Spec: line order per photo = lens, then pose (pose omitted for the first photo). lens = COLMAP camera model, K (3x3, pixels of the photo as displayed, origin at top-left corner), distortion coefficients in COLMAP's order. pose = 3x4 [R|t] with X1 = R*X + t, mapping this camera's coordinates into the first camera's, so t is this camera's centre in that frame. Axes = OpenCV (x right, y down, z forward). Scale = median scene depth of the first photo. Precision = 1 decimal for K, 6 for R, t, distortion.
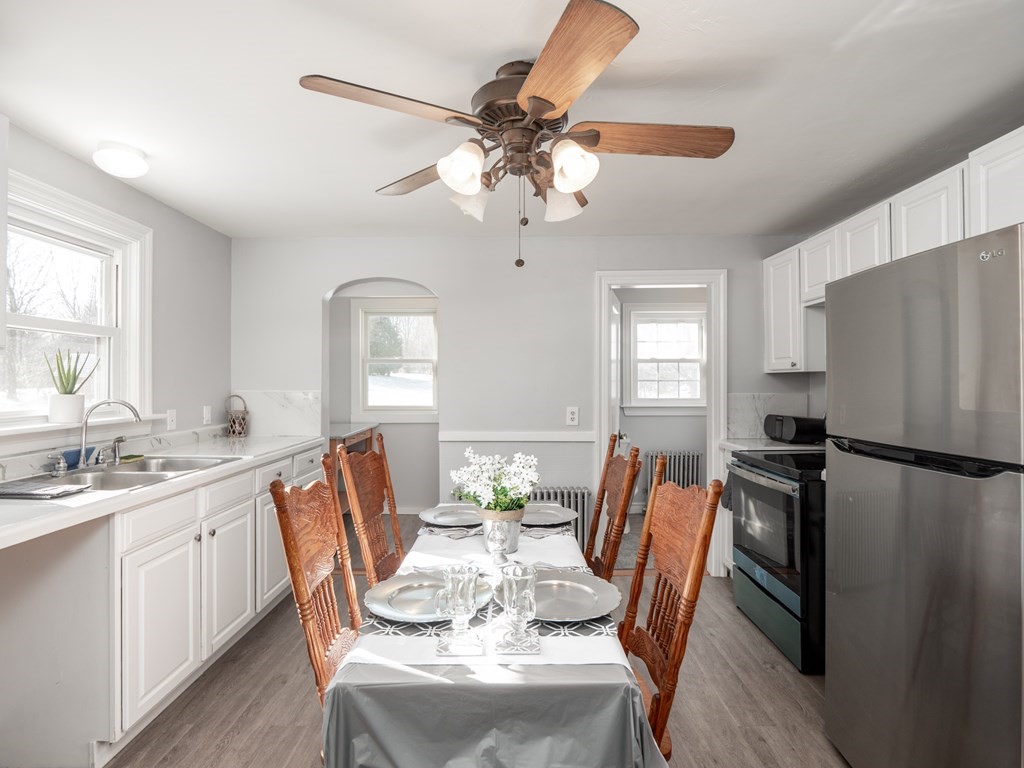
lens RADIAL K [[524.5, 0, 510.8], [0, 524.5, 379.7], [0, 0, 1]] dist [-0.014714, 0.000300]
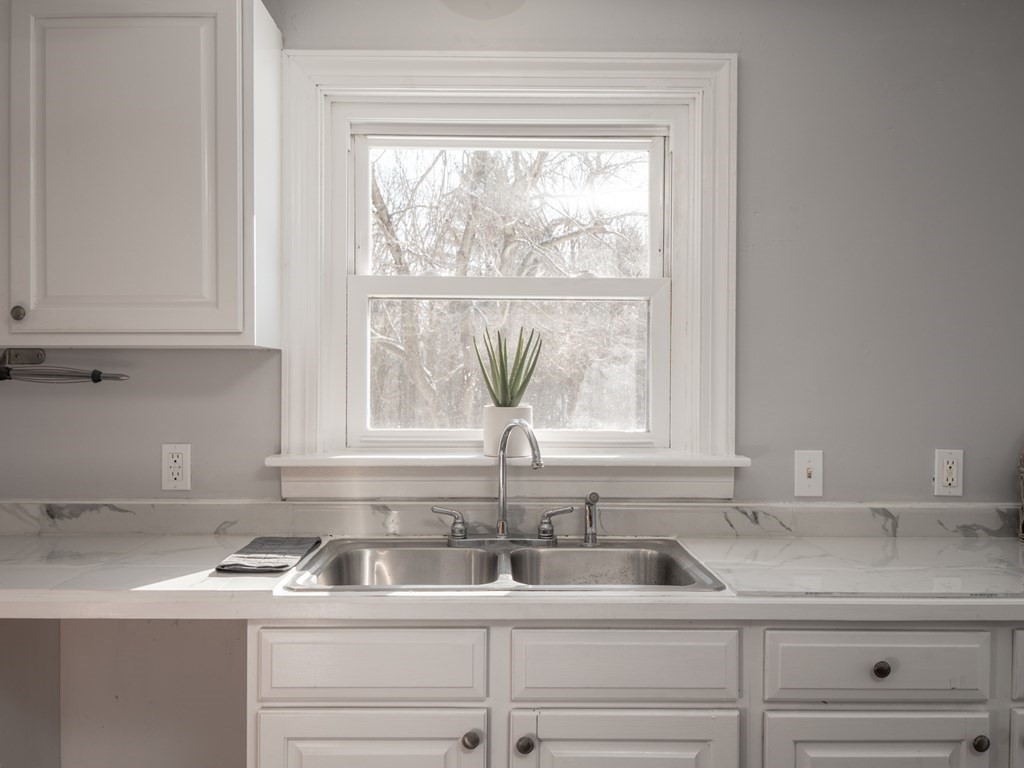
lens RADIAL K [[966.1, 0, 512.0], [0, 966.1, 384.0], [0, 0, 1]] dist [0.012816, 0.000658]
pose [[0.006589, 0.003338, -0.999973, 0.168007], [-0.002197, 0.999992, 0.003324, -0.000271], [0.999976, 0.002175, 0.006596, 0.794900]]
